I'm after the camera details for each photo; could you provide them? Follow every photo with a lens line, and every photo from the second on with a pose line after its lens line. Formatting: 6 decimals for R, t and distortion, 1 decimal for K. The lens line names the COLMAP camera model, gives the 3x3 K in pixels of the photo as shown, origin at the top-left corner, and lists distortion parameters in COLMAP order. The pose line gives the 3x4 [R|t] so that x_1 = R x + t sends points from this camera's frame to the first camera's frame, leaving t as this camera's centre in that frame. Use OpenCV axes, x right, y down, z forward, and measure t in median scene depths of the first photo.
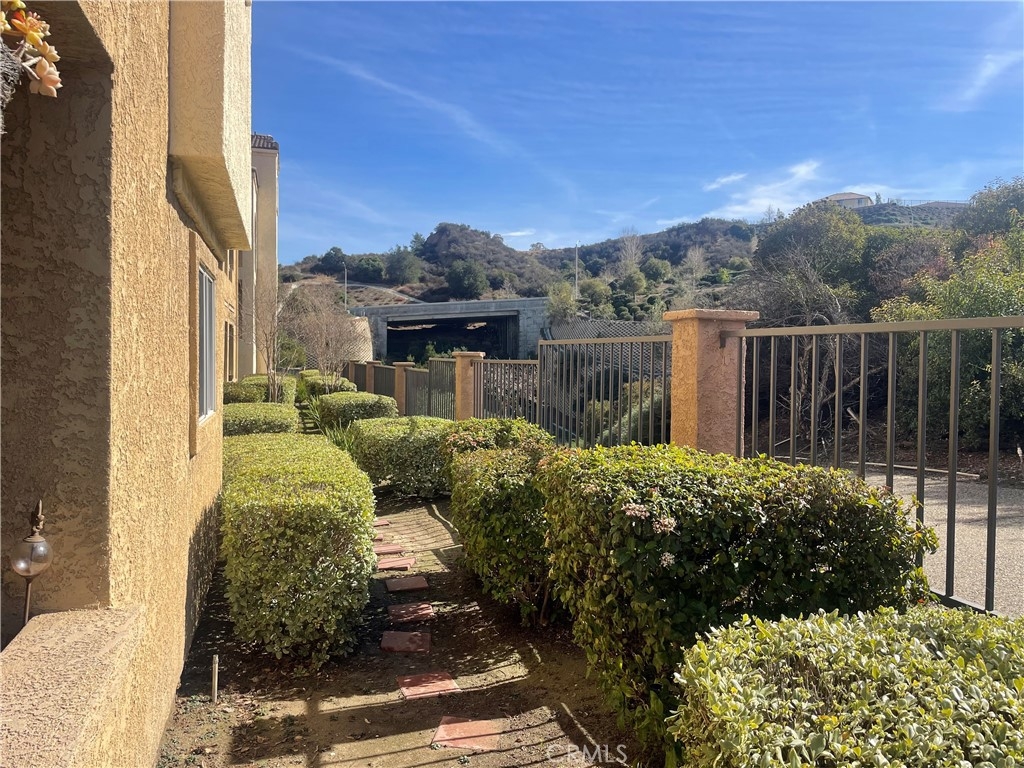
lens RADIAL K [[772.4, 0, 512.7], [0, 772.4, 376.3], [0, 0, 1]] dist [0.093874, -0.125005]
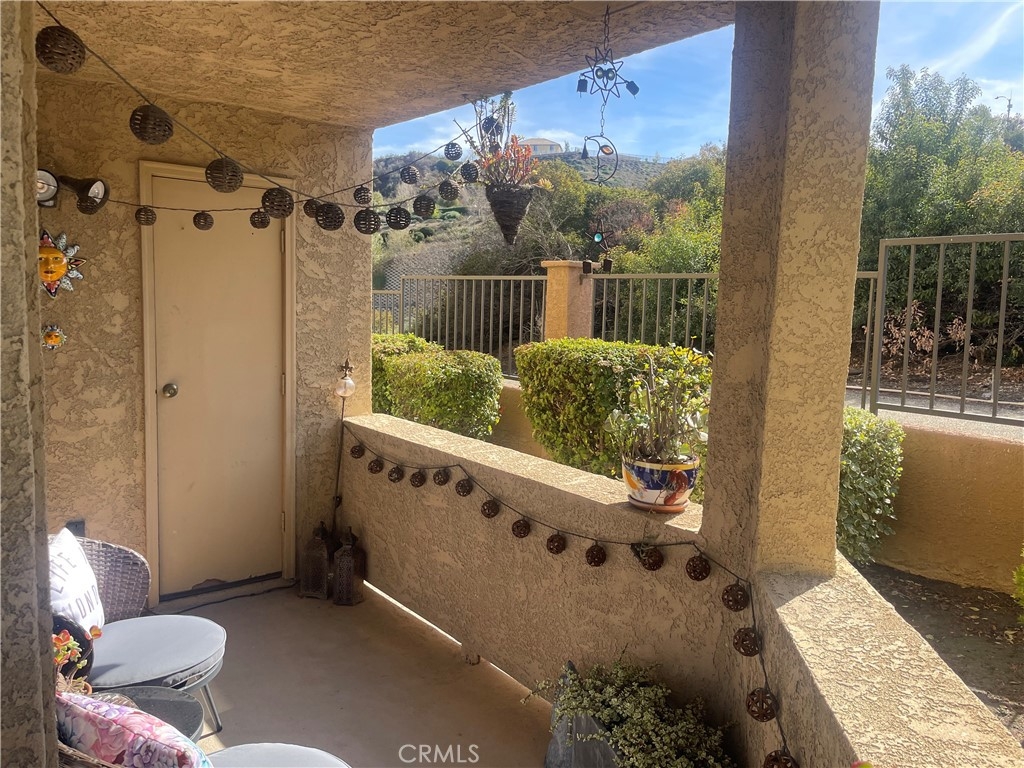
lens RADIAL K [[772.4, 0, 509.4], [0, 772.4, 388.2], [0, 0, 1]] dist [0.093874, -0.125005]
pose [[0.933315, -0.030453, 0.357765, -0.118653], [-0.005727, 0.995007, 0.099636, 0.004566], [-0.359013, -0.095041, 0.928481, -0.122907]]
